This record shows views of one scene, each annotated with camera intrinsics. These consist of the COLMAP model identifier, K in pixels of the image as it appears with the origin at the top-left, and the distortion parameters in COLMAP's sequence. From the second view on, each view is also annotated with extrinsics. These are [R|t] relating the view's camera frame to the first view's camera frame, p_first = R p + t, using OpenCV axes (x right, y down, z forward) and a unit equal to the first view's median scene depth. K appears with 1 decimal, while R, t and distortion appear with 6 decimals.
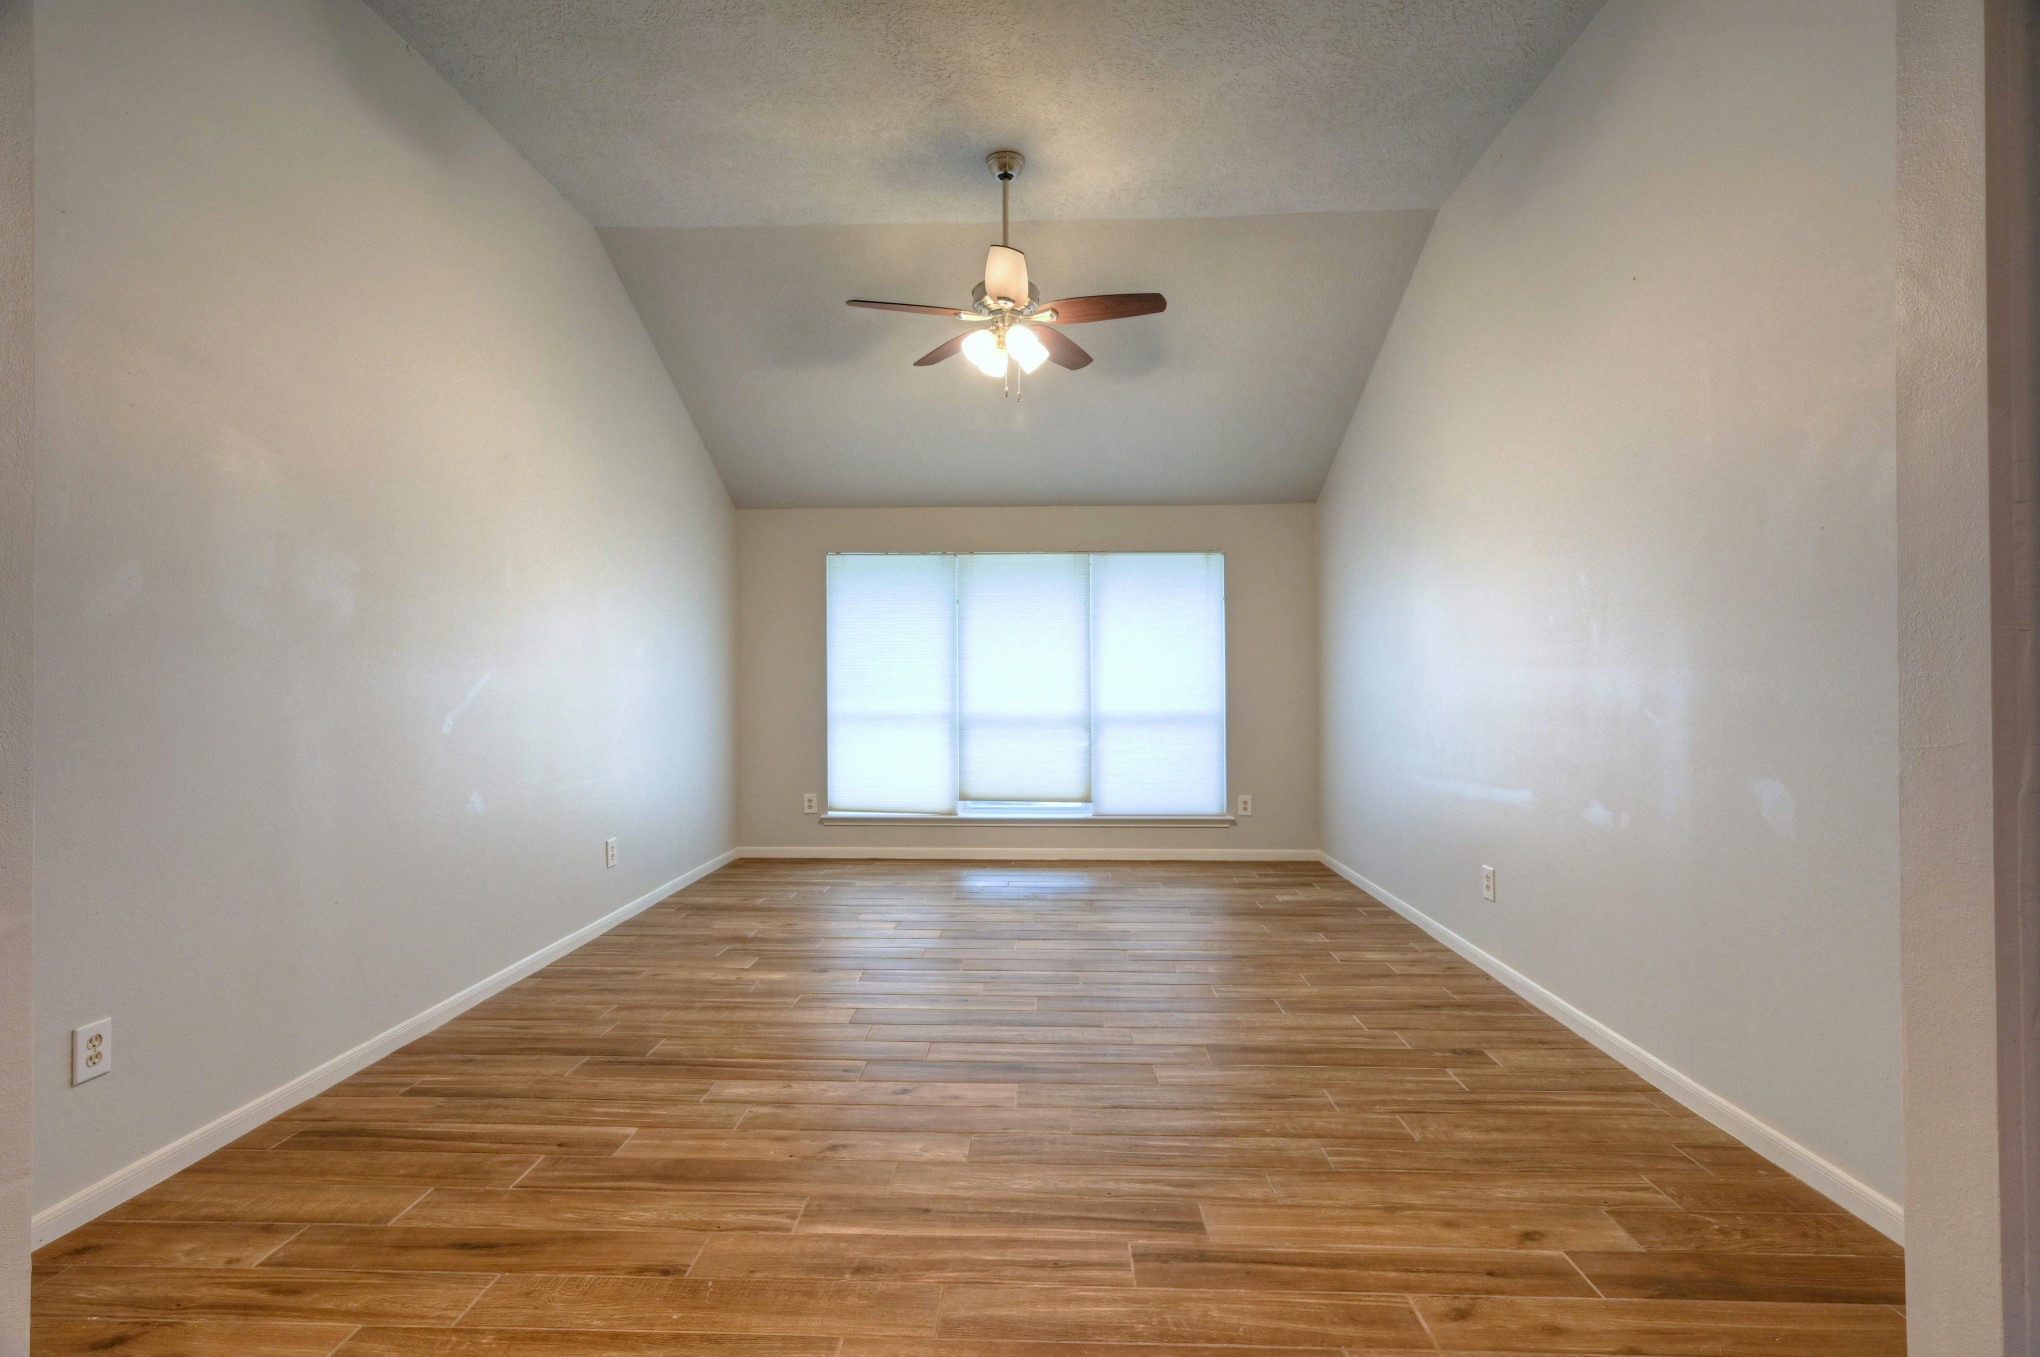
lens RADIAL K [[916.5, 0, 1003.6], [0, 916.5, 678.2], [0, 0, 1]] dist [-0.008598, 0.005392]
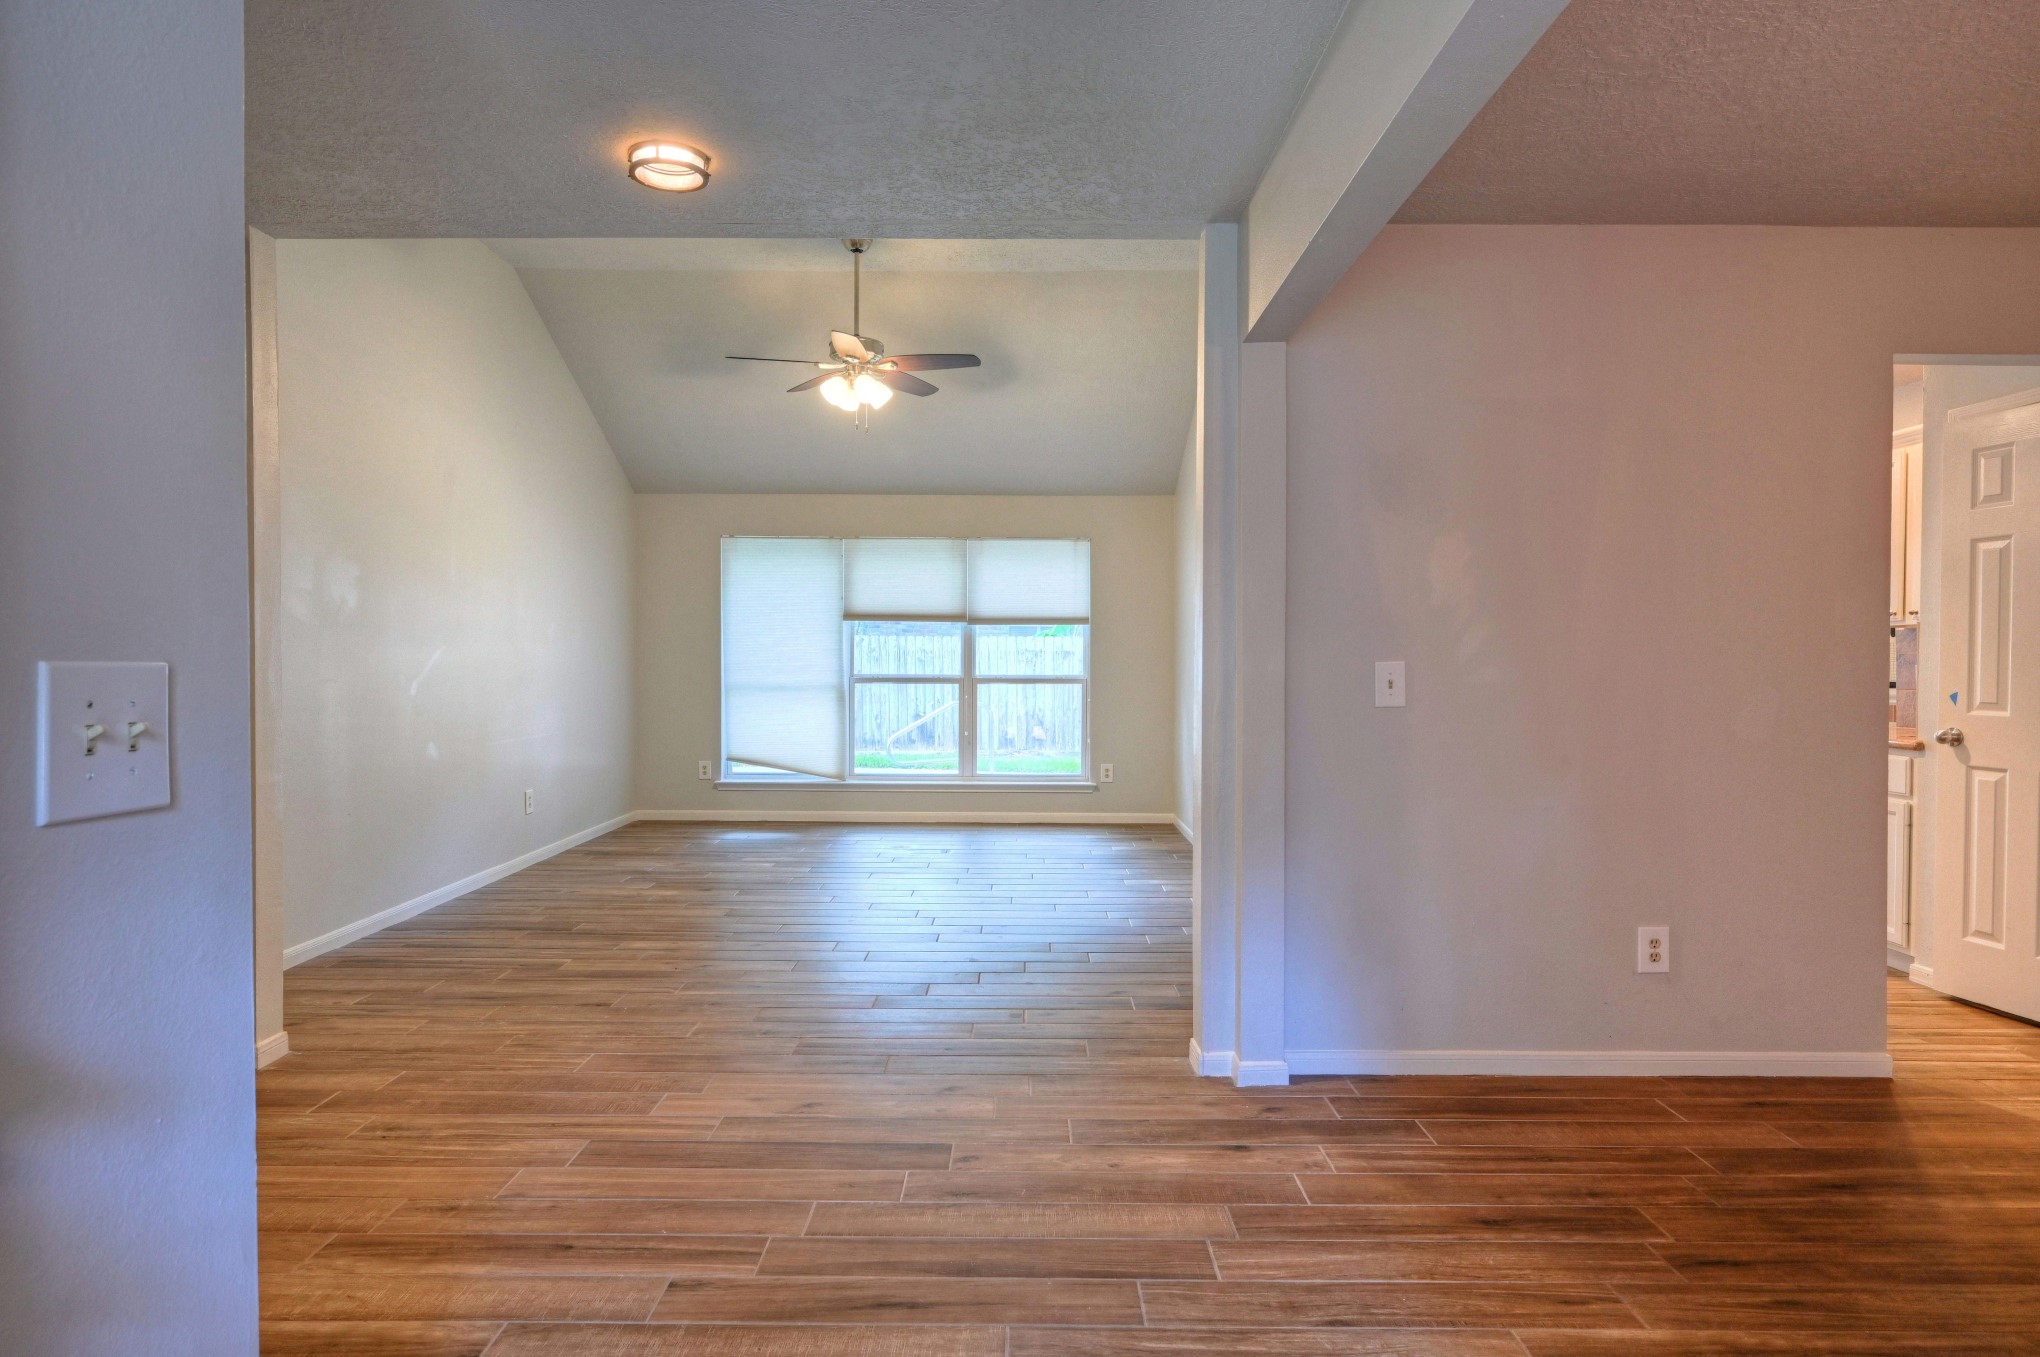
lens RADIAL K [[1121.9, 0, 999.6], [0, 1121.9, 676.3], [0, 0, 1]] dist [-0.001488, -0.002085]
pose [[0.999387, 0.006656, 0.034368, 0.096483], [-0.007427, 0.999722, 0.022364, -0.005433], [-0.034209, -0.022605, 0.999159, -0.353151]]
